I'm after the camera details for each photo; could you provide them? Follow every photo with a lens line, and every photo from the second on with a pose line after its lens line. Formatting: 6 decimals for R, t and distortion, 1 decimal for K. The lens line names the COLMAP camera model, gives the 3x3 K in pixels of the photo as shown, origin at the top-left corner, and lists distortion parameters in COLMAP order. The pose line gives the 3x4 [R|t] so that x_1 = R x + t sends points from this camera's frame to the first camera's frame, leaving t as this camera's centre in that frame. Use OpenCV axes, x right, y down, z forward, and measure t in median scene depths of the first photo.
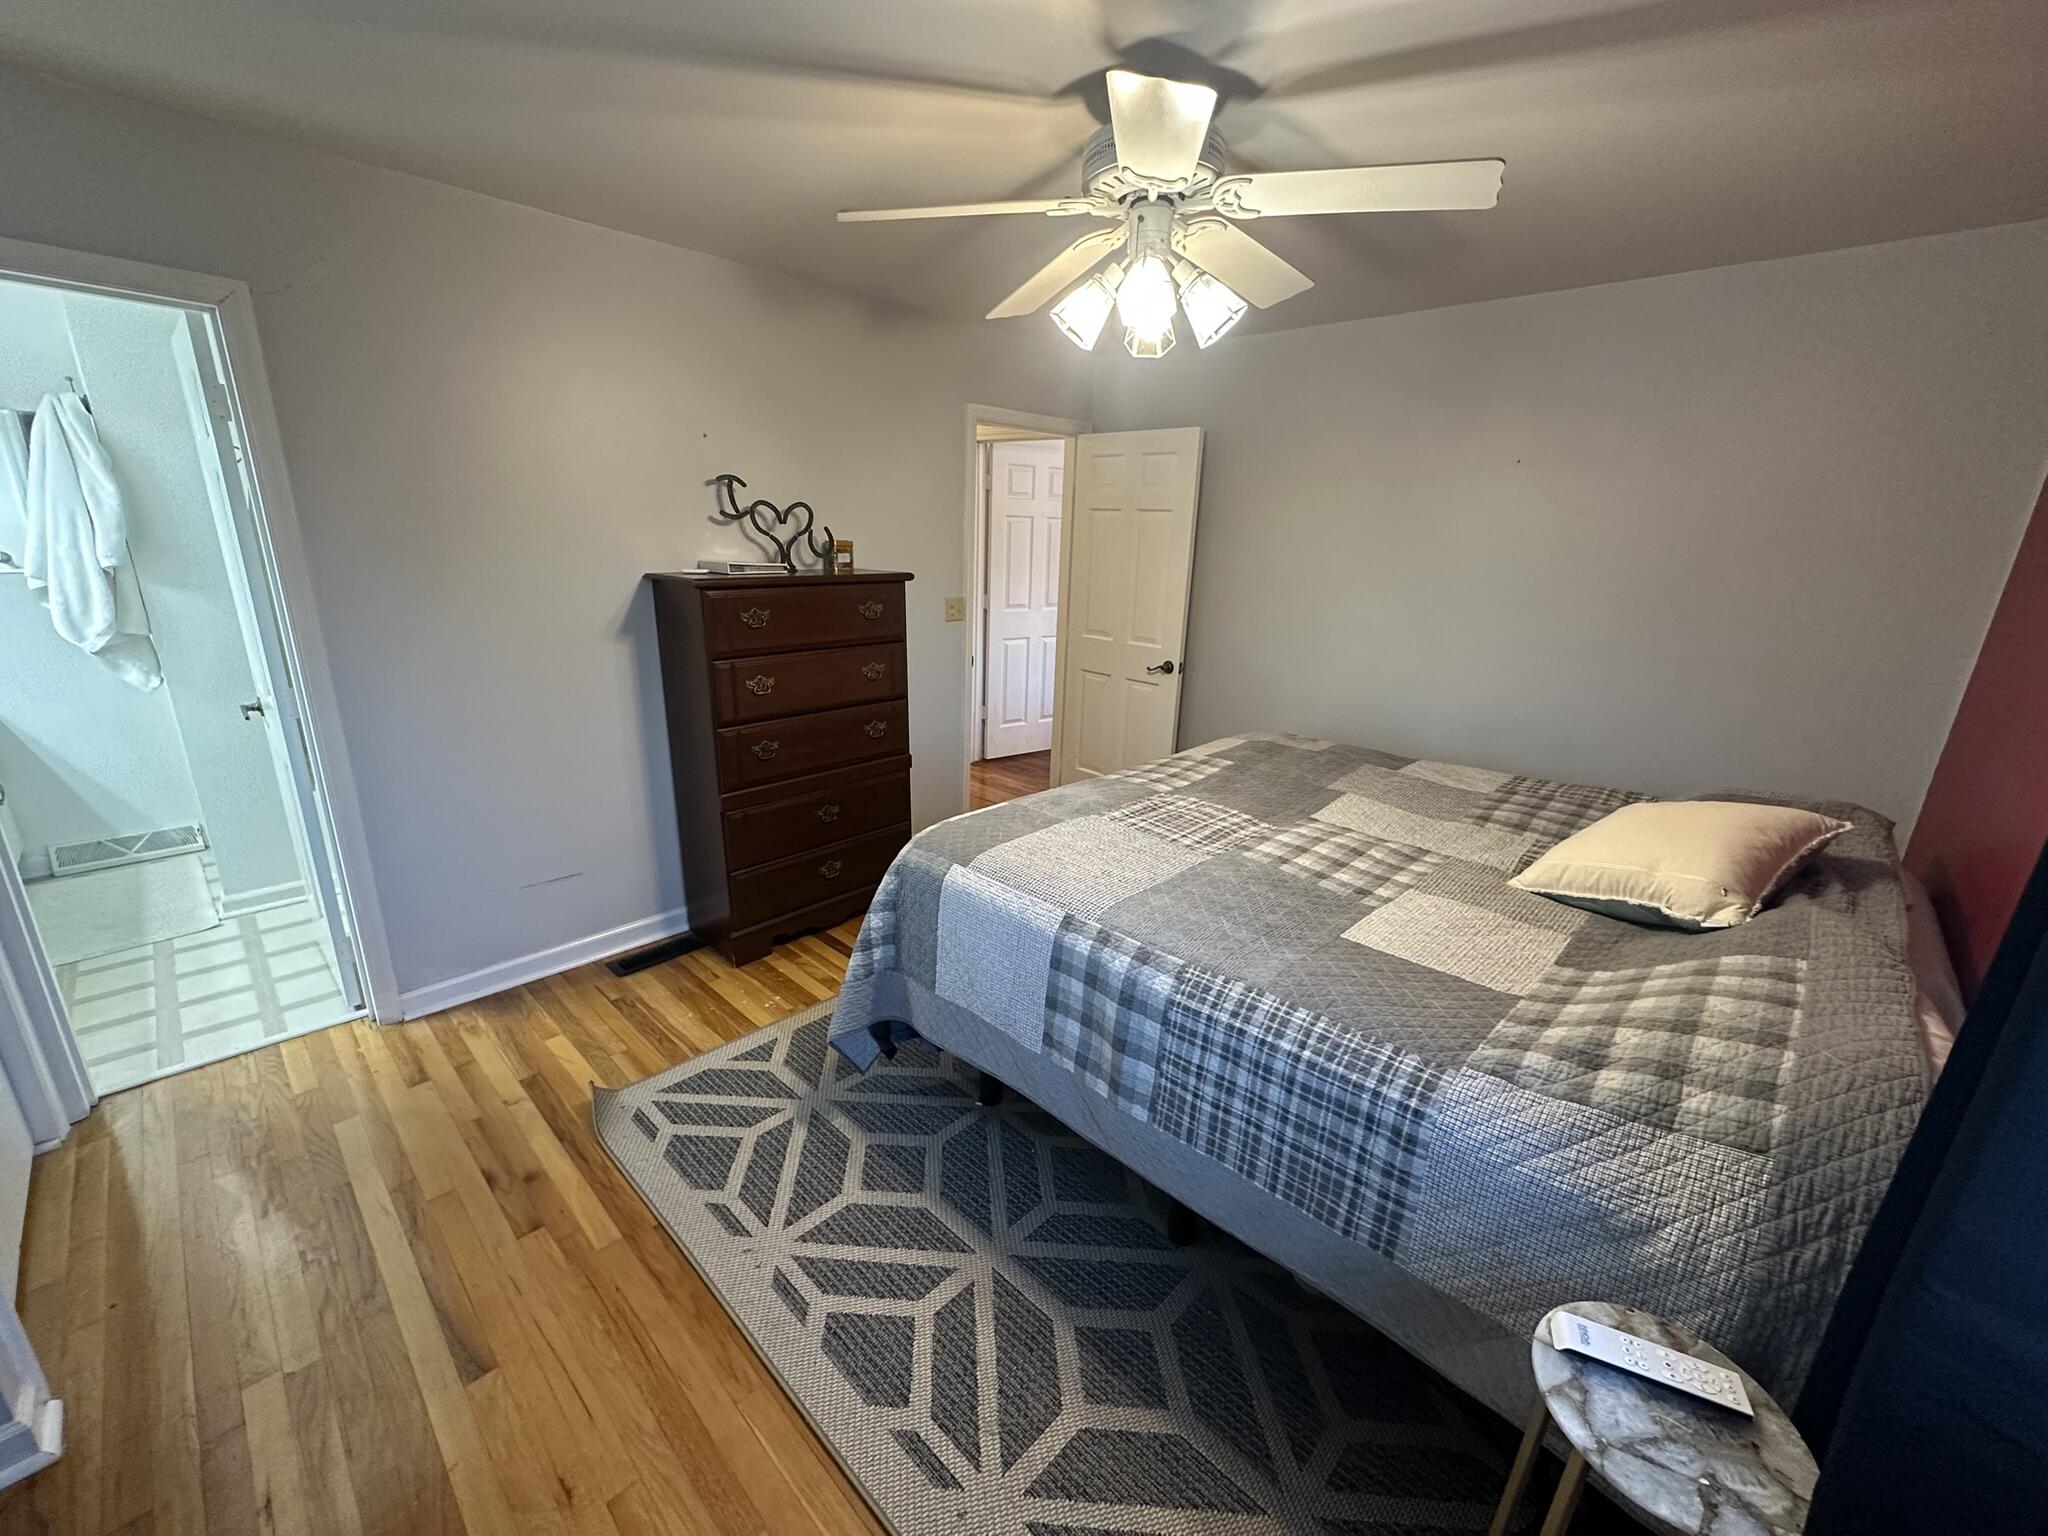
lens RADIAL K [[812.5, 0, 1015.8], [0, 812.5, 786.8], [0, 0, 1]] dist [0.006469, -0.000019]
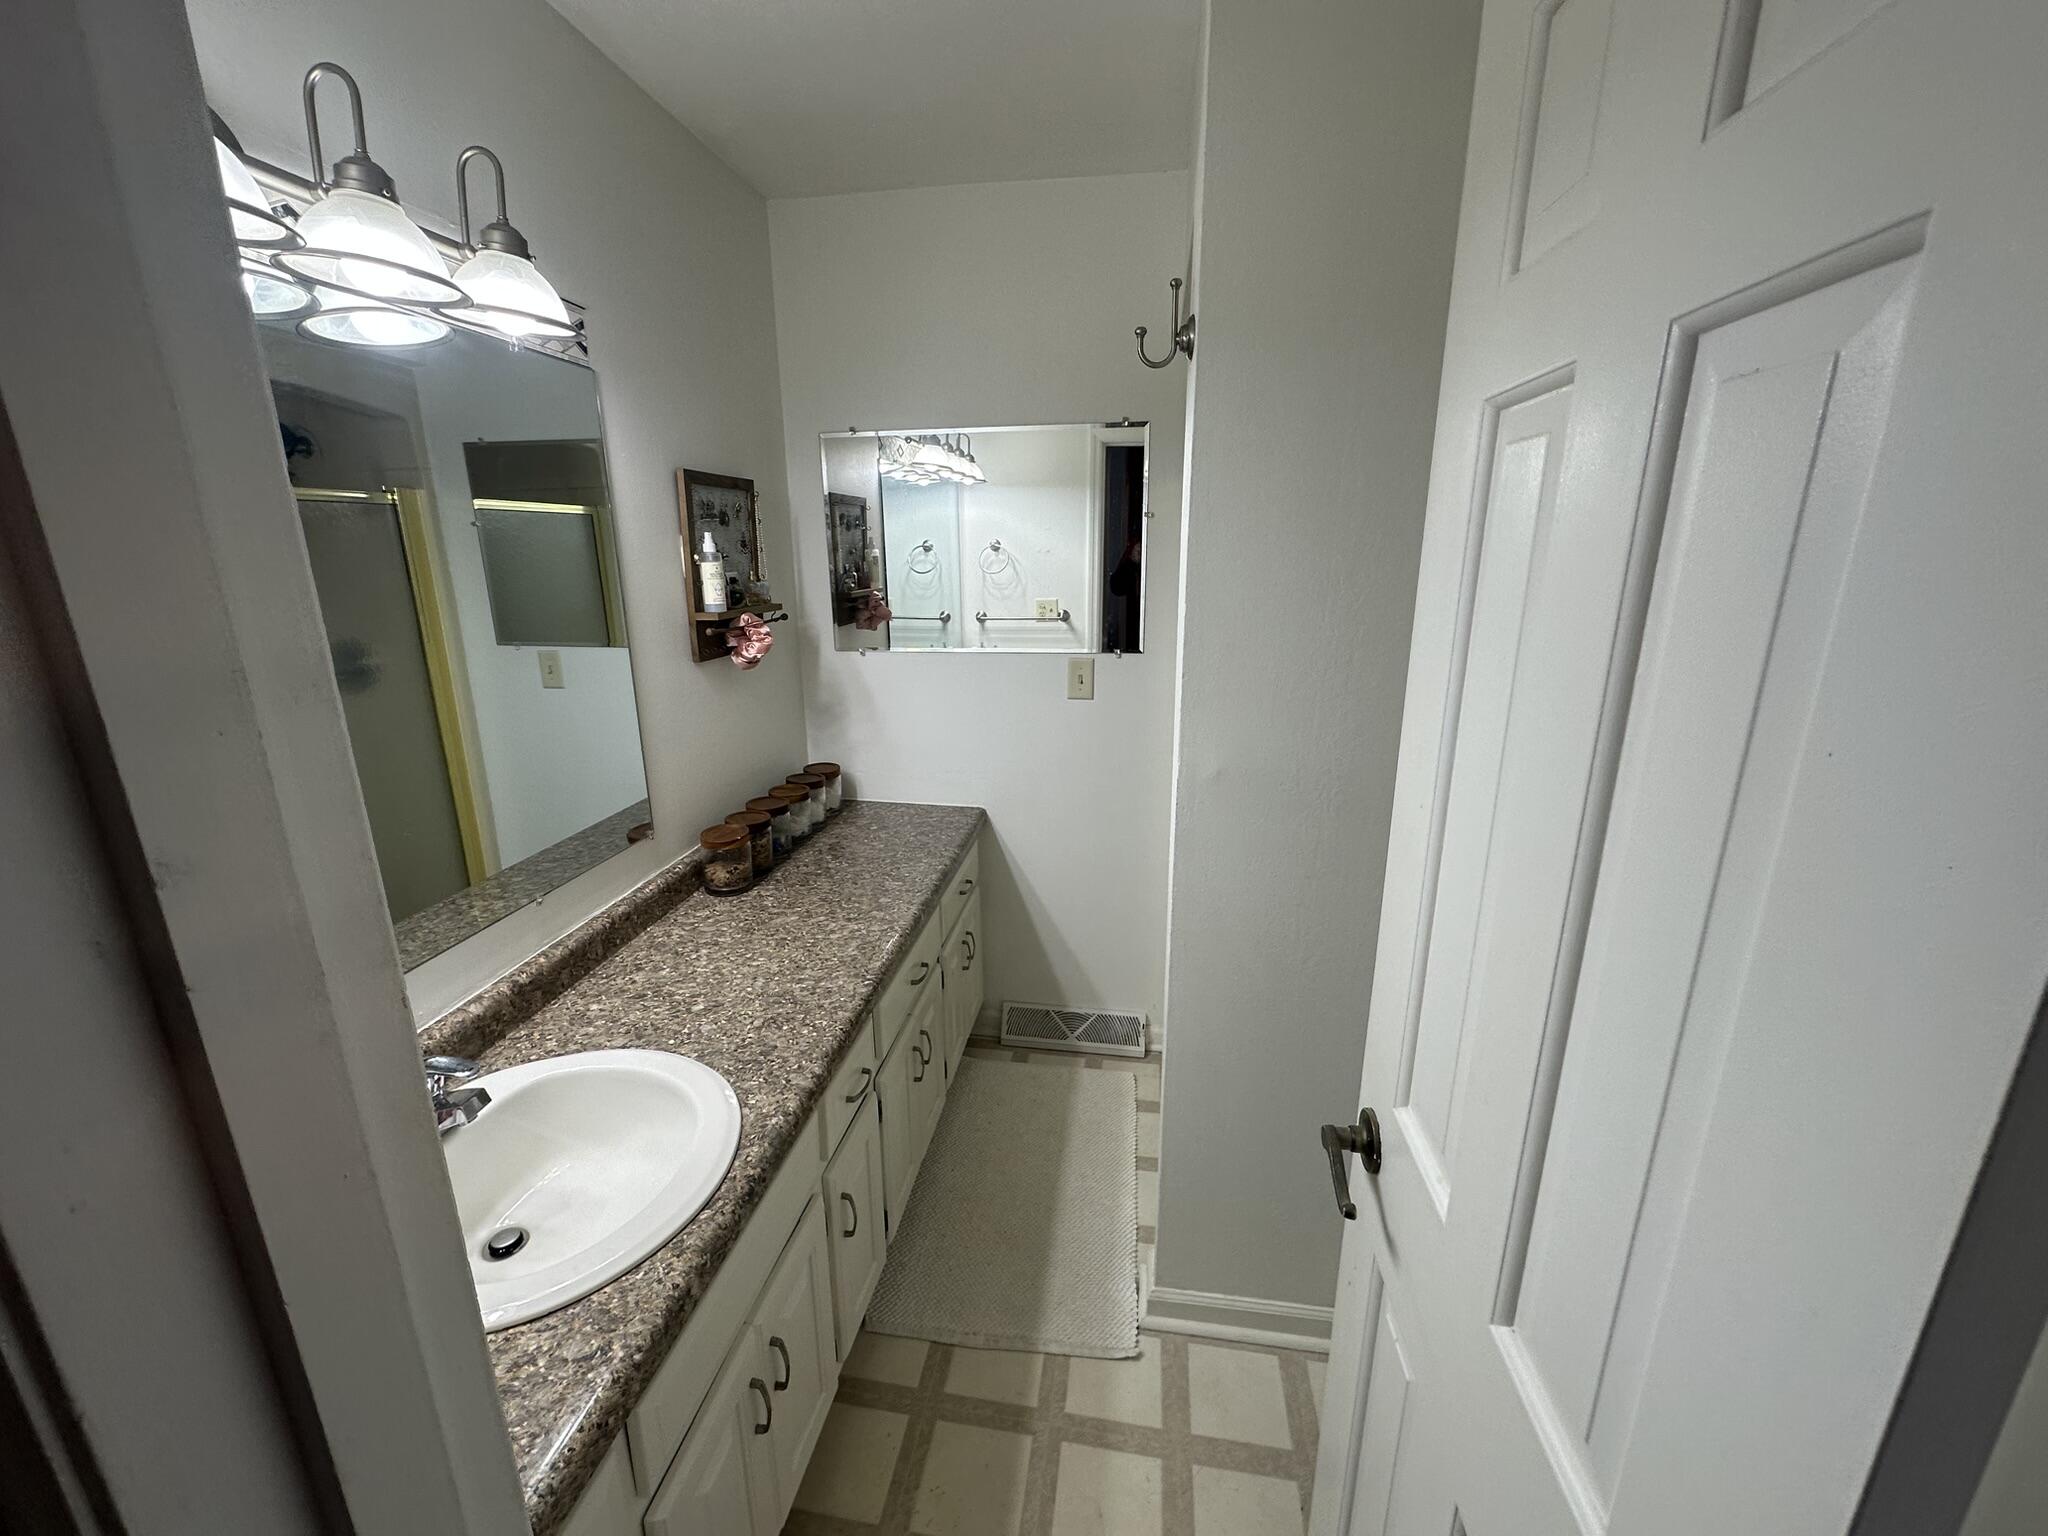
lens RADIAL K [[812.5, 0, 1021.5], [0, 812.5, 765.4], [0, 0, 1]] dist [0.006469, -0.000019]
pose [[0.578130, 0.174603, -0.797045, -0.587711], [-0.216567, 0.974636, 0.056421, -0.178021], [0.786680, 0.139995, 0.601279, 0.511011]]
